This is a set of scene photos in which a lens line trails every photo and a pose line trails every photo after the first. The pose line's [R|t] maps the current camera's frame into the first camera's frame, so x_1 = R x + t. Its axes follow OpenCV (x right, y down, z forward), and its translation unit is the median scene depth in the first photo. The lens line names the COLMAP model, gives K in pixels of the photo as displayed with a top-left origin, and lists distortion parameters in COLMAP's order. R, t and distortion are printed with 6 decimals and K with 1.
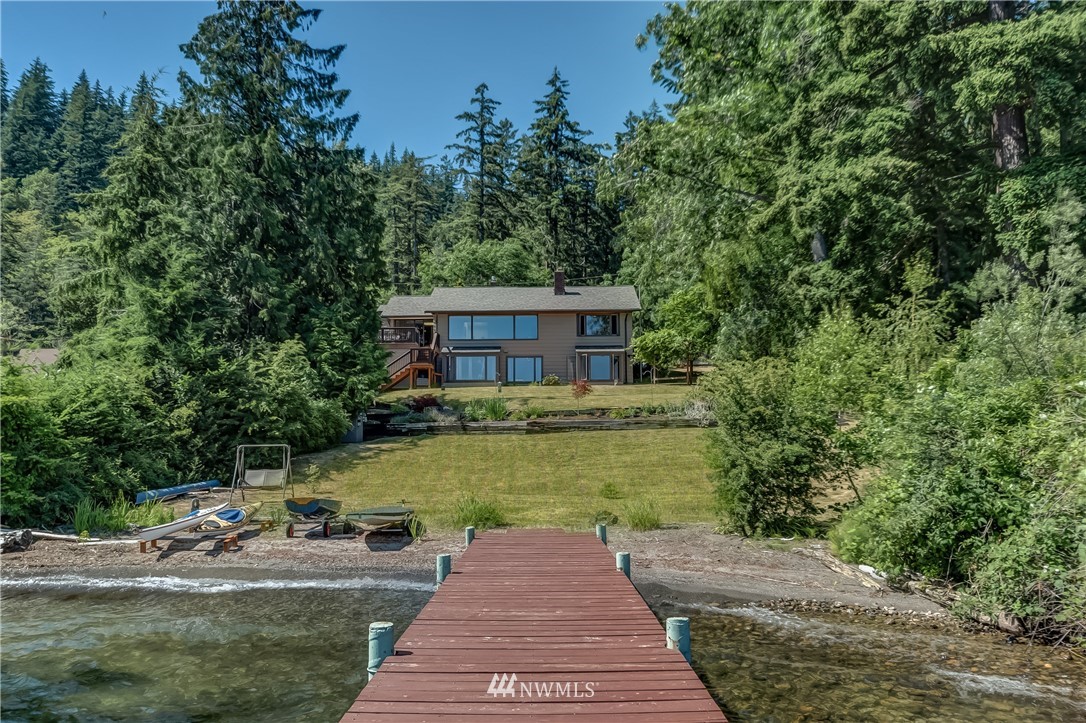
lens RADIAL K [[844.0, 0, 543.0], [0, 844.0, 361.5], [0, 0, 1]] dist [-0.001812, -0.000260]
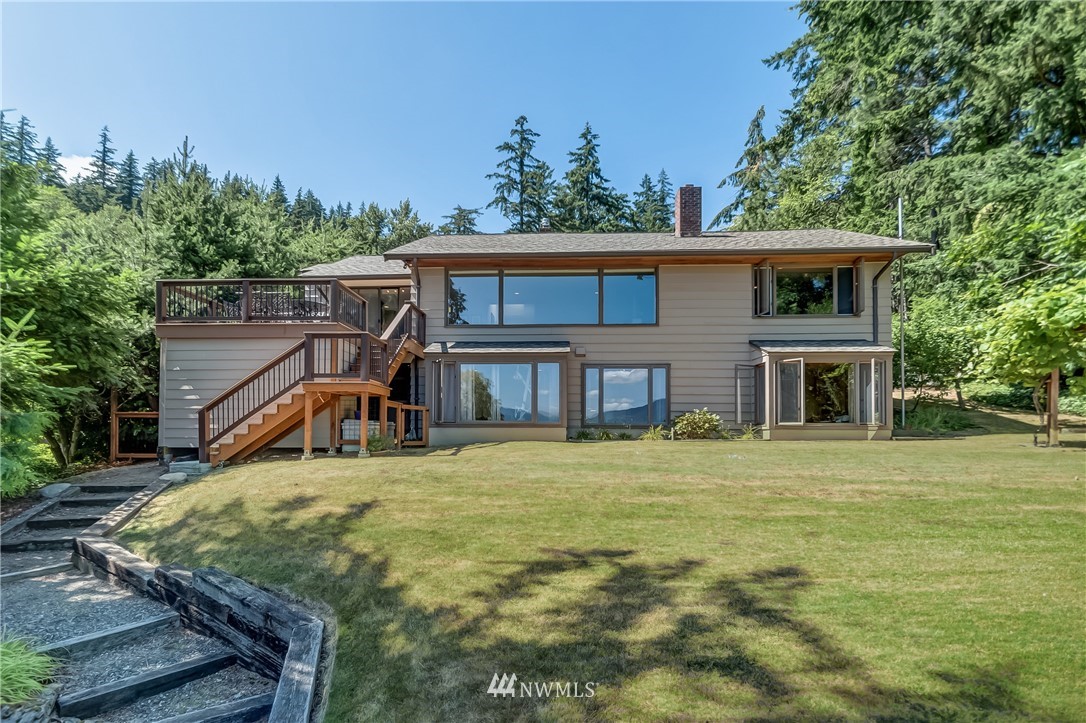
lens RADIAL K [[472.4, 0, 543.0], [0, 472.4, 361.5], [0, 0, 1]] dist [0.000303, 0.000008]
pose [[0.999762, 0.001554, -0.021749, -0.032963], [-0.002729, 0.998532, -0.054096, 0.002728], [0.021633, 0.054142, 0.998299, 0.434534]]
